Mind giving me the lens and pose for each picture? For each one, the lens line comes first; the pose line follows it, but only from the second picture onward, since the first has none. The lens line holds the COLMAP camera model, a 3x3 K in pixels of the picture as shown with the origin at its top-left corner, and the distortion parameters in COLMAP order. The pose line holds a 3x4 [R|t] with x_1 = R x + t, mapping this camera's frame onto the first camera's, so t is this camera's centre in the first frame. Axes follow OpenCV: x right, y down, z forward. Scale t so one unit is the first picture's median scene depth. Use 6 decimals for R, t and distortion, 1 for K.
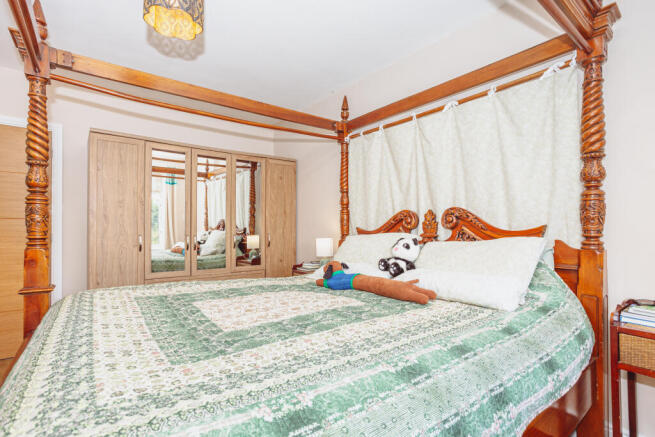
lens RADIAL K [[323.6, 0, 324.9], [0, 323.6, 220.1], [0, 0, 1]] dist [-0.038848, 0.028043]
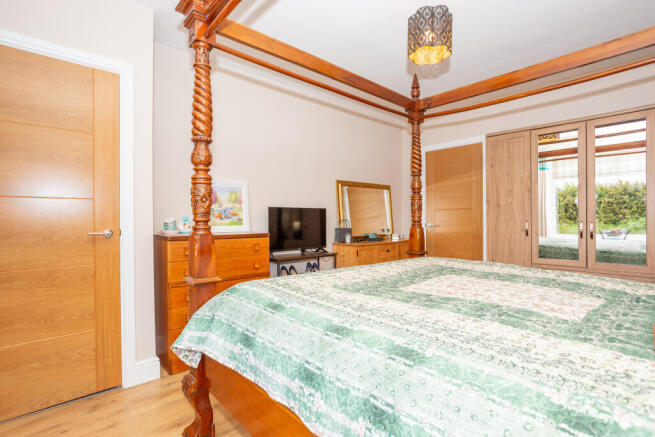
lens RADIAL K [[321.7, 0, 327.5], [0, 321.7, 218.5], [0, 0, 1]] dist [-0.035050, 0.000091]
pose [[0.073485, -0.007100, -0.997271, 0.447835], [0.032775, 0.999452, -0.004701, 0.023813], [0.996758, -0.032340, 0.073677, 0.279087]]
